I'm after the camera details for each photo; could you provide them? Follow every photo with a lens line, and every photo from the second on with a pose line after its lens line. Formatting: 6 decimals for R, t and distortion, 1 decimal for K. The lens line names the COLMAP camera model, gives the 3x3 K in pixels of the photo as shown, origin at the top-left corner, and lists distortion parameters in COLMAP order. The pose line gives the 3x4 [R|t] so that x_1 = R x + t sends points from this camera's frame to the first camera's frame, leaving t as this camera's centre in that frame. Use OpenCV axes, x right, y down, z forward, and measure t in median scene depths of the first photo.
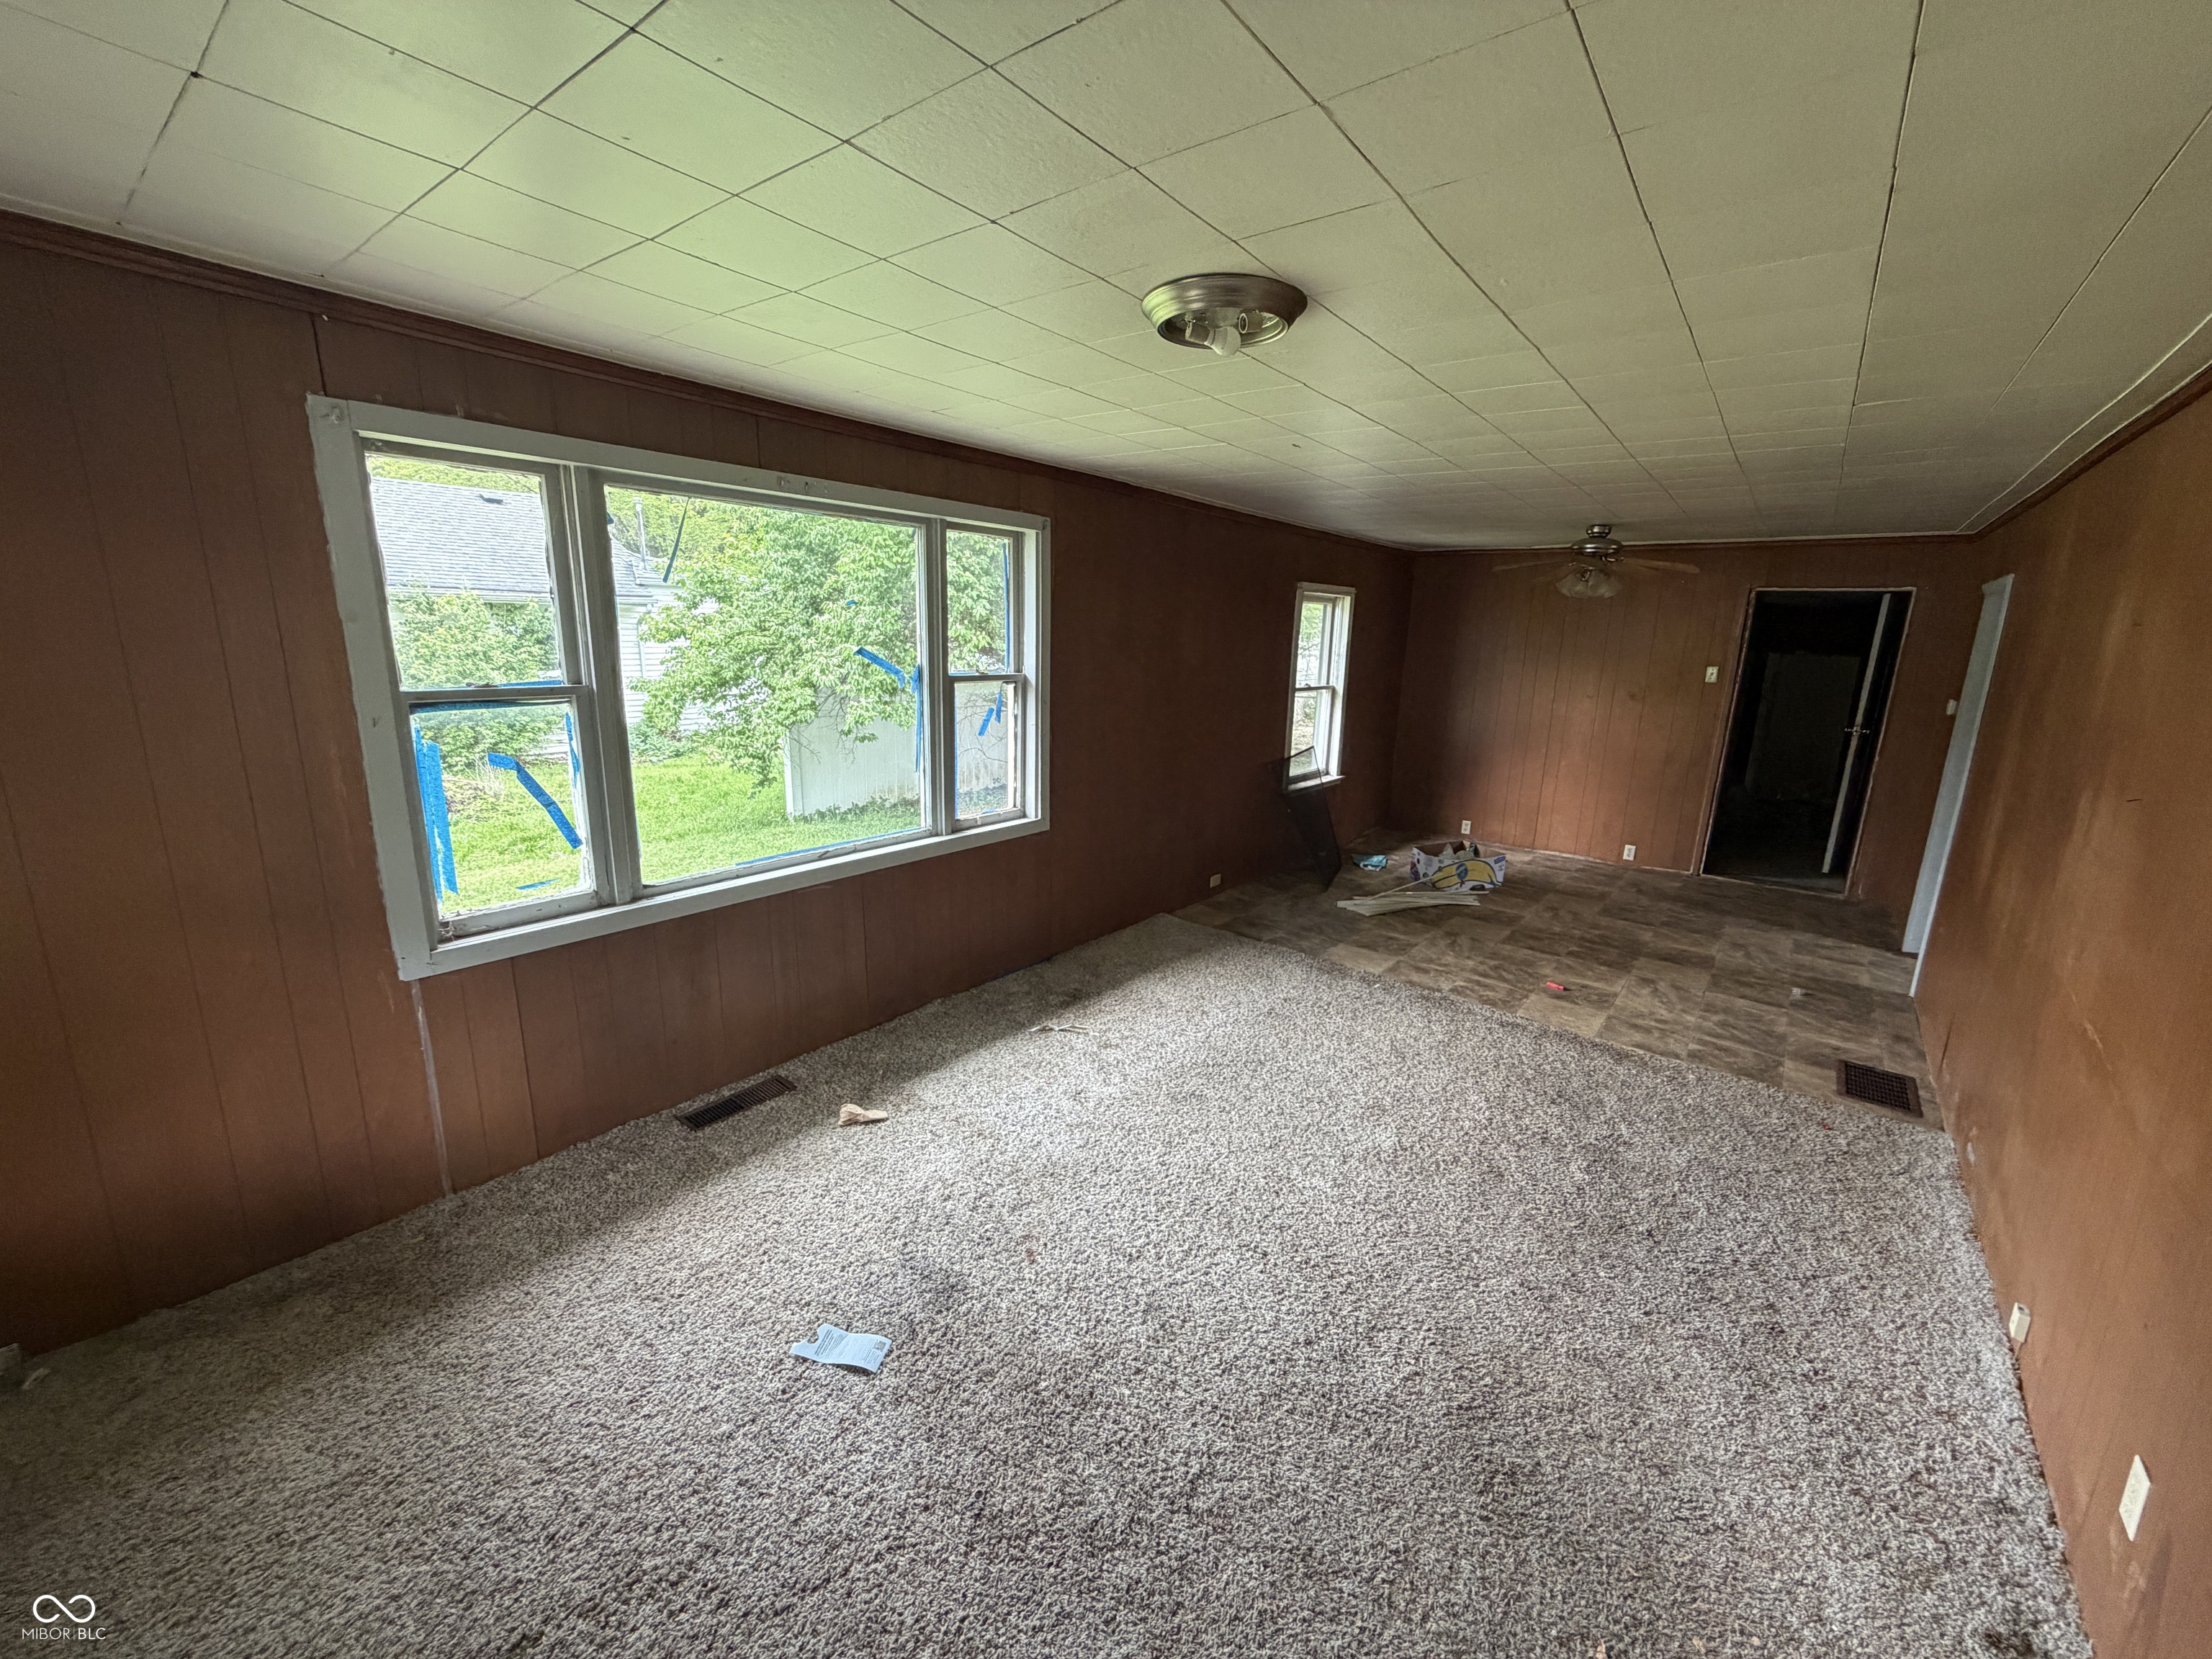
lens RADIAL K [[879.0, 0, 1101.1], [0, 879.0, 832.6], [0, 0, 1]] dist [-0.002679, 0.001469]
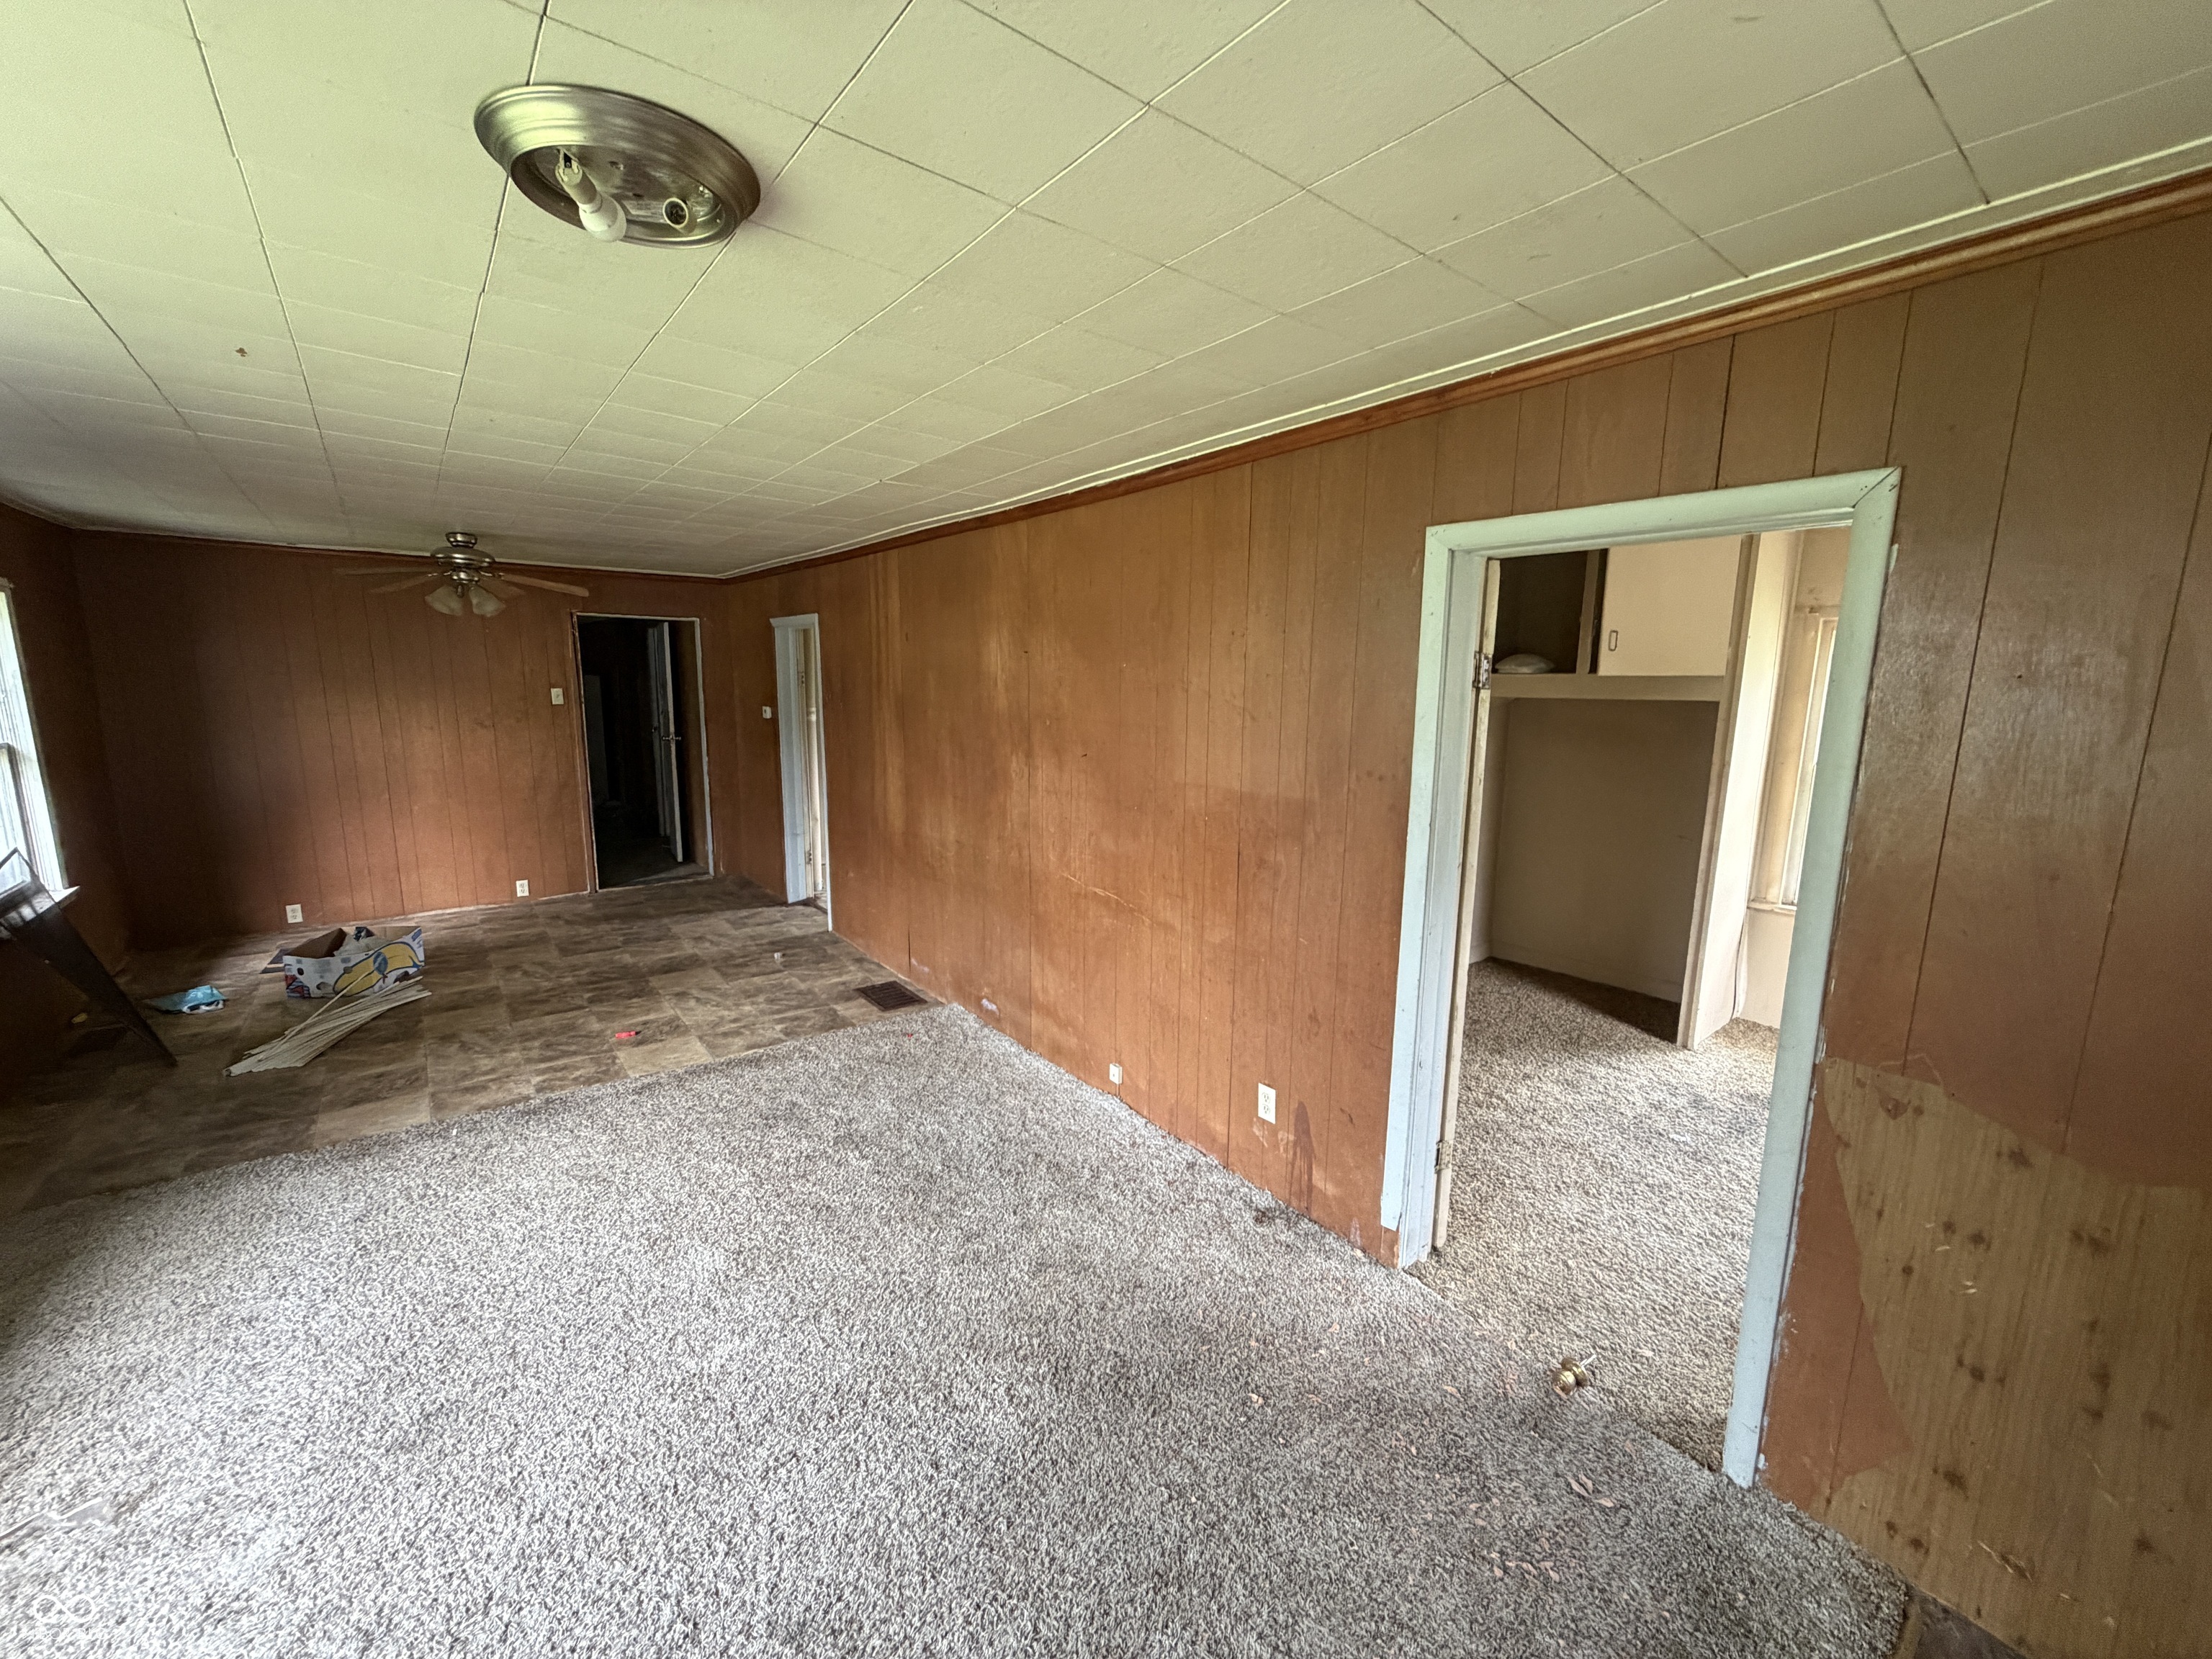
lens RADIAL K [[879.0, 0, 1101.6], [0, 879.0, 829.6], [0, 0, 1]] dist [-0.002679, 0.001469]
pose [[0.229996, -0.188728, 0.954717, -0.200383], [0.212751, 0.967038, 0.139911, -0.054517], [-0.949652, 0.170938, 0.262567, 0.229045]]
